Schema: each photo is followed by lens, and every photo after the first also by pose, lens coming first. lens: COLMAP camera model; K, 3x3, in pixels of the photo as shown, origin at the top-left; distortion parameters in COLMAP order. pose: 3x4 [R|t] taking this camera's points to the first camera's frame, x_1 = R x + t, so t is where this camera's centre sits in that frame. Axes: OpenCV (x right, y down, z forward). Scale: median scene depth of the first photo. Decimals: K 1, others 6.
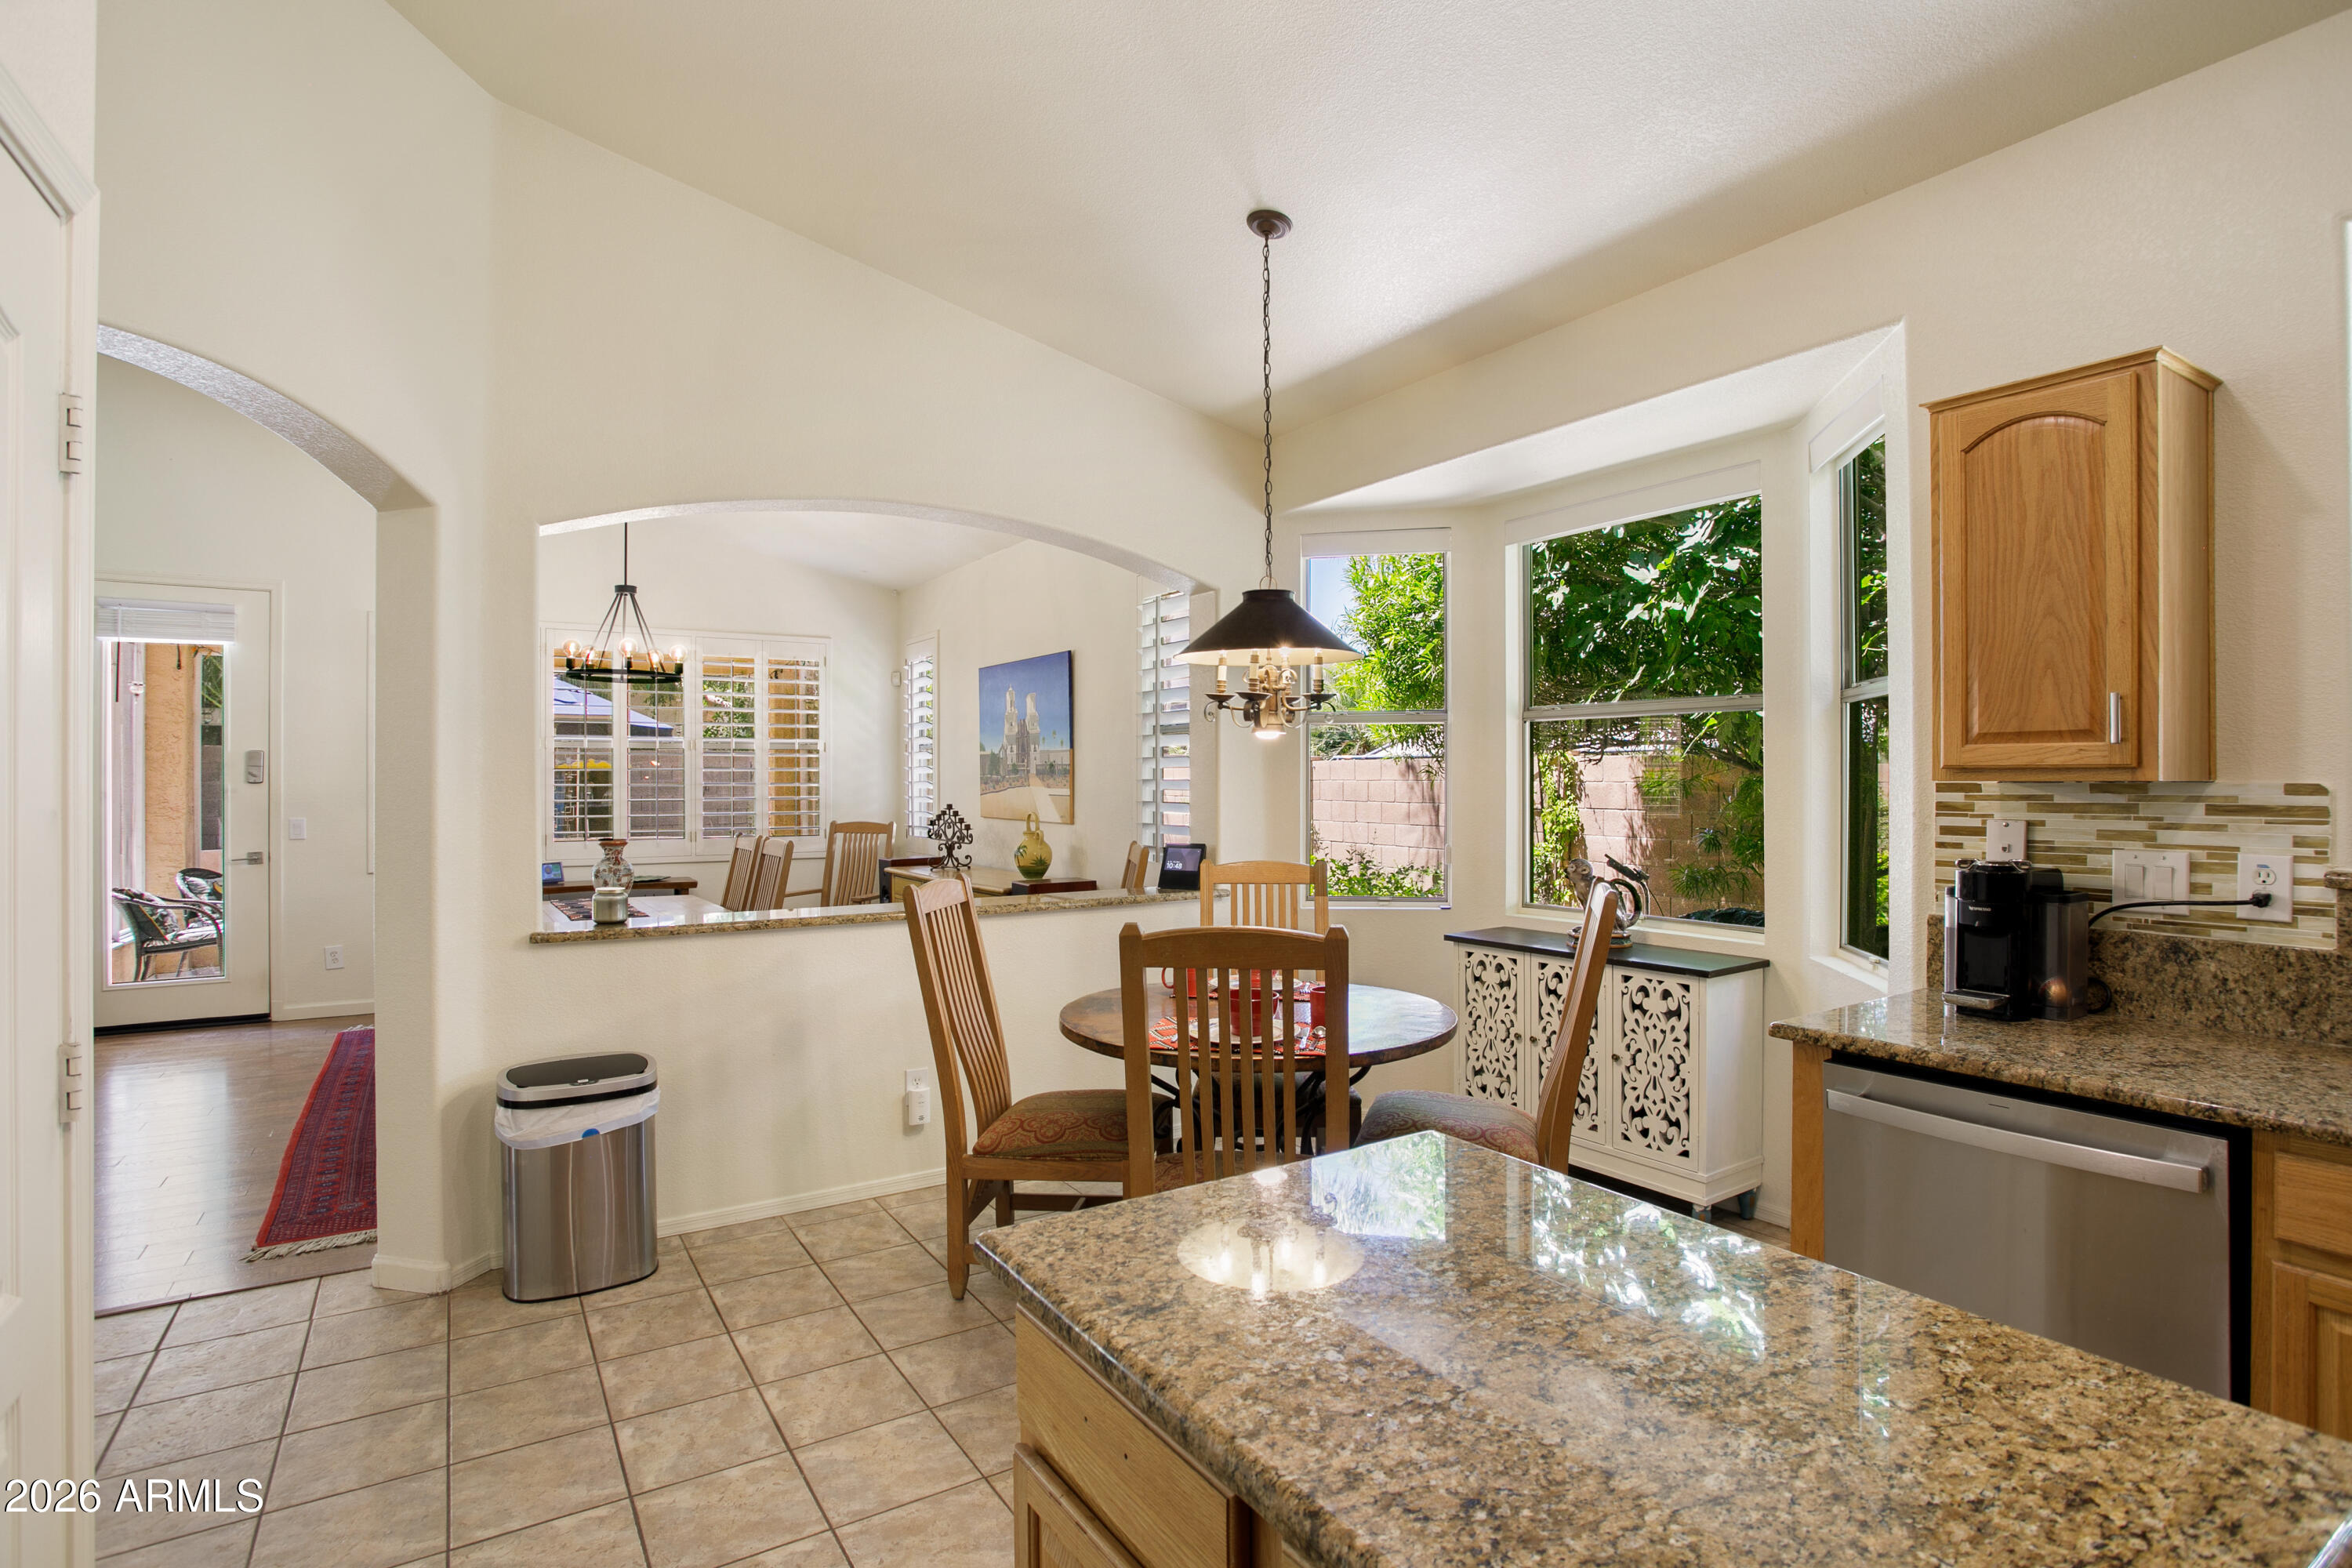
lens RADIAL K [[1166.5, 0, 1181.8], [0, 1166.5, 768.0], [0, 0, 1]] dist [-0.072299, 0.031849]
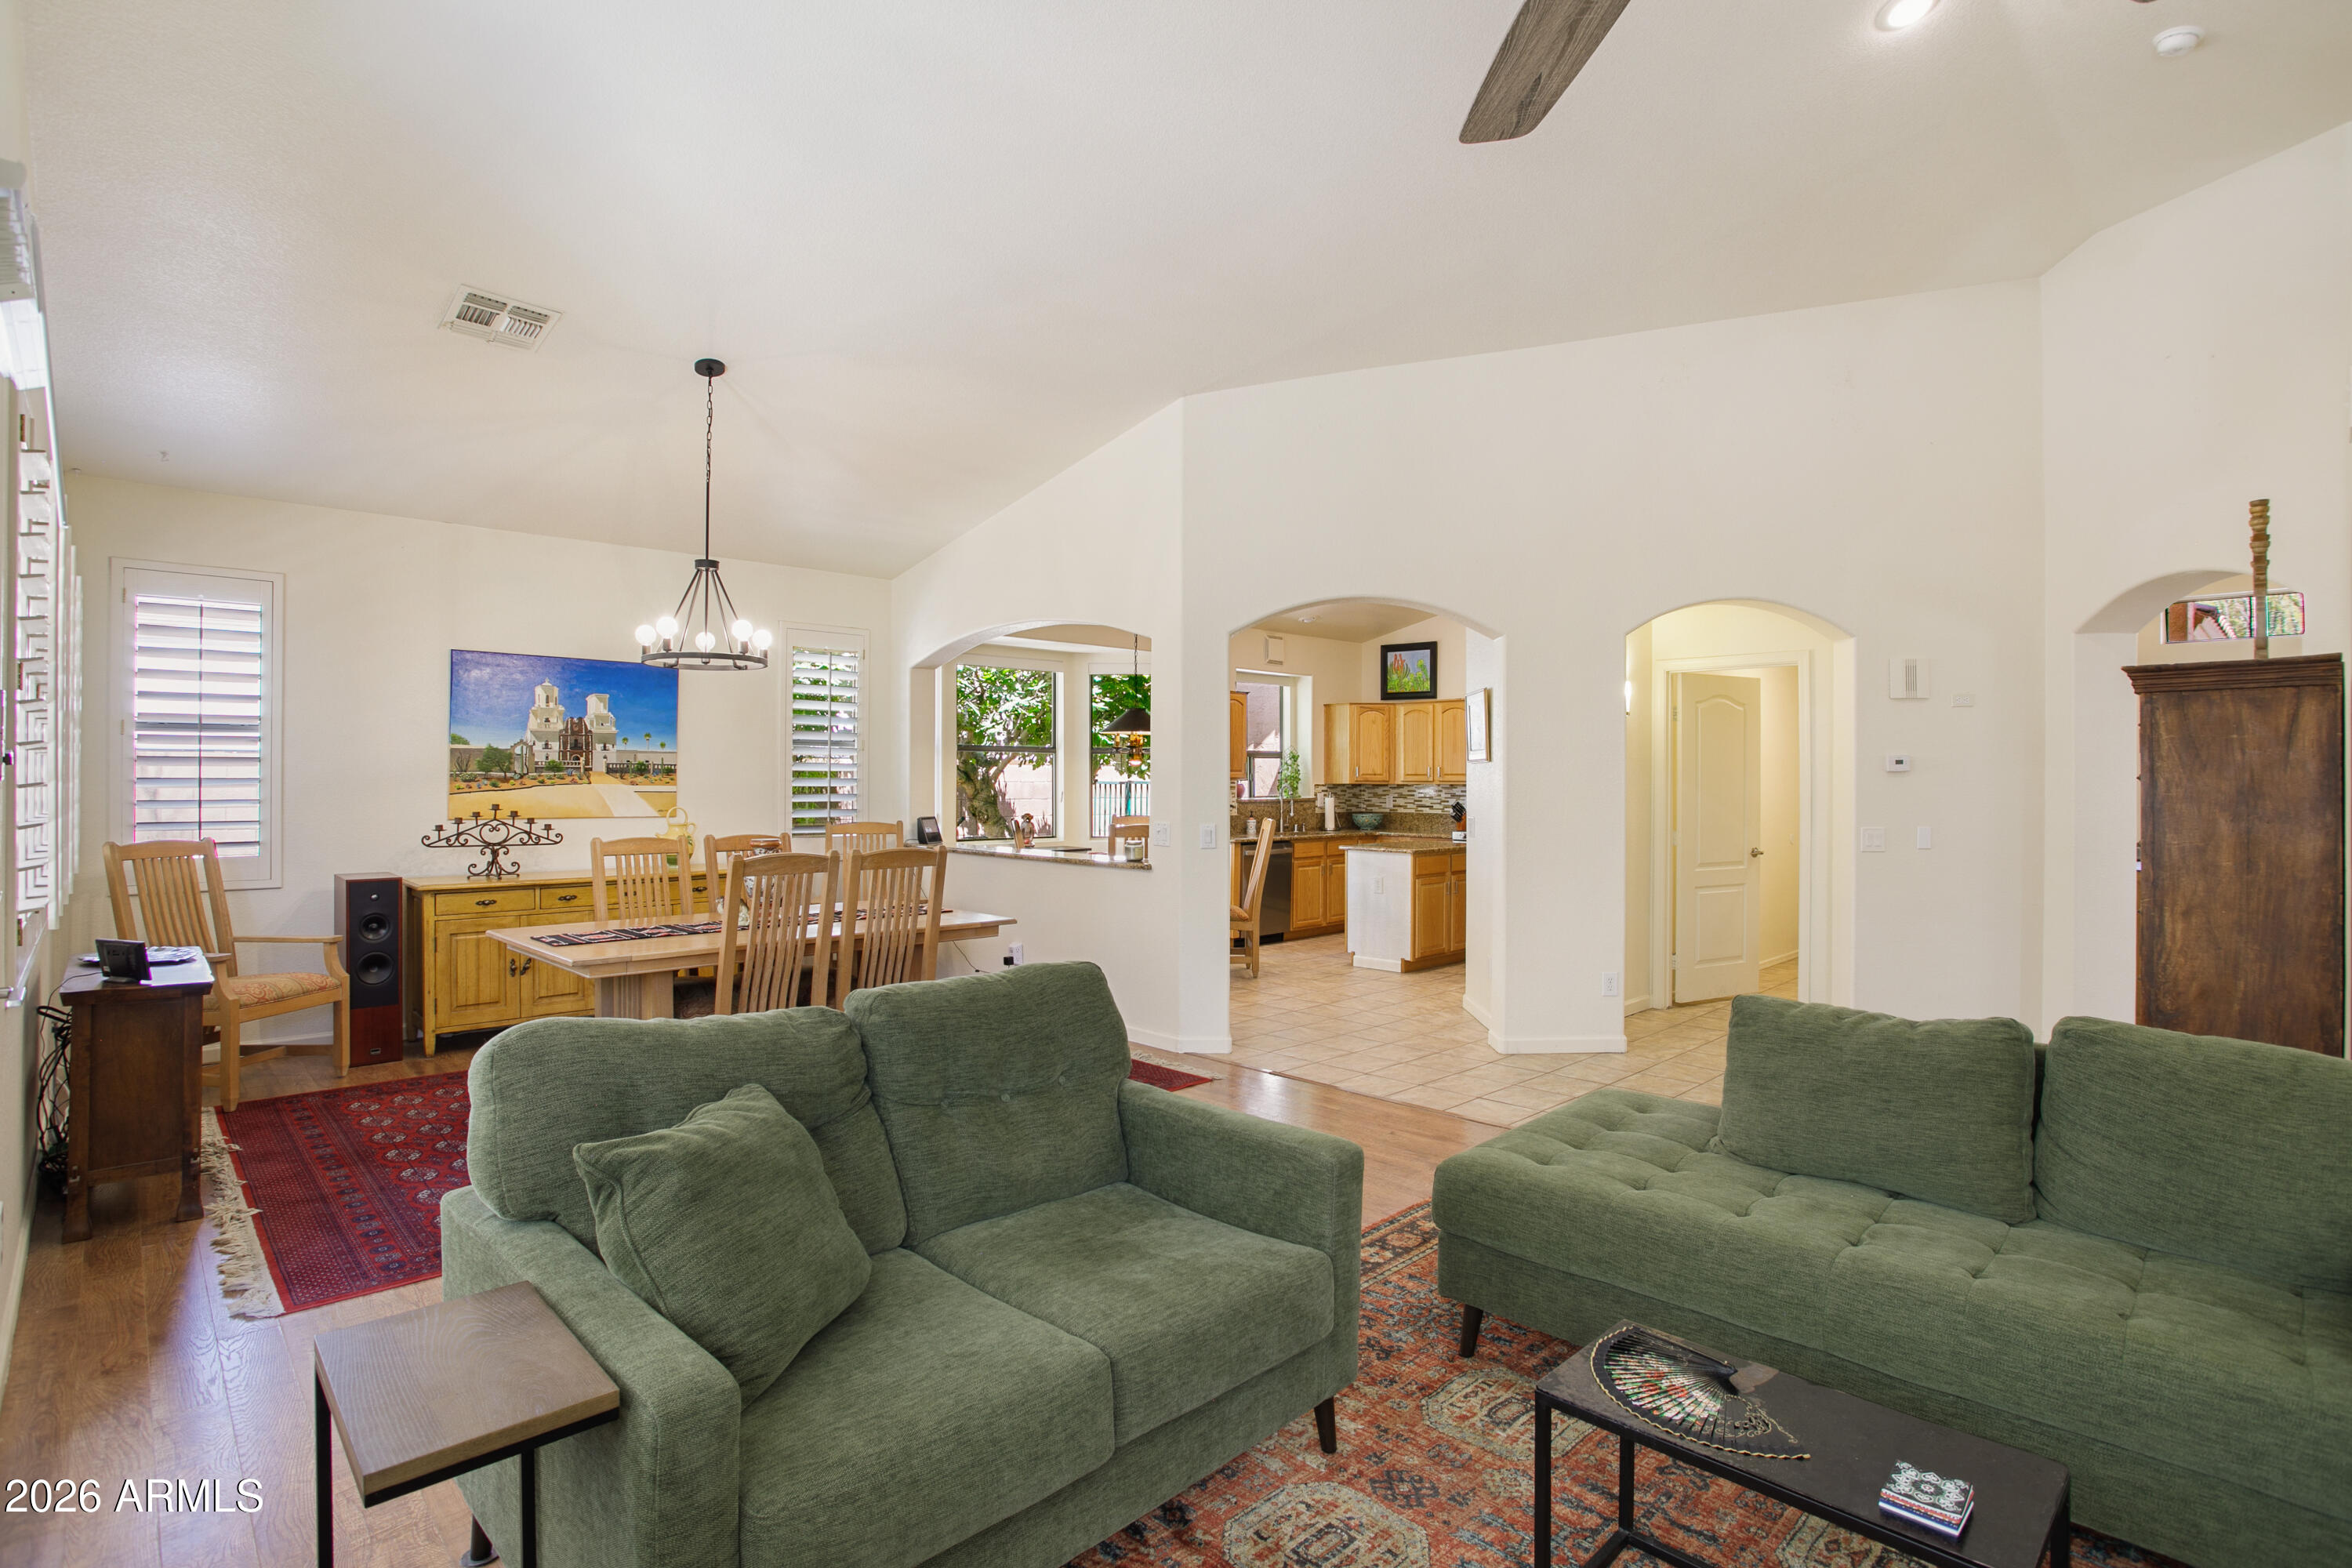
lens RADIAL K [[1166.5, 0, 1181.8], [0, 1166.5, 768.0], [0, 0, 1]] dist [-0.072299, 0.031849]
pose [[-0.200527, 0.014388, 0.979583, -2.631401], [-0.011193, 0.999793, -0.016976, 0.029232], [-0.979624, -0.014368, -0.200324, 1.494718]]
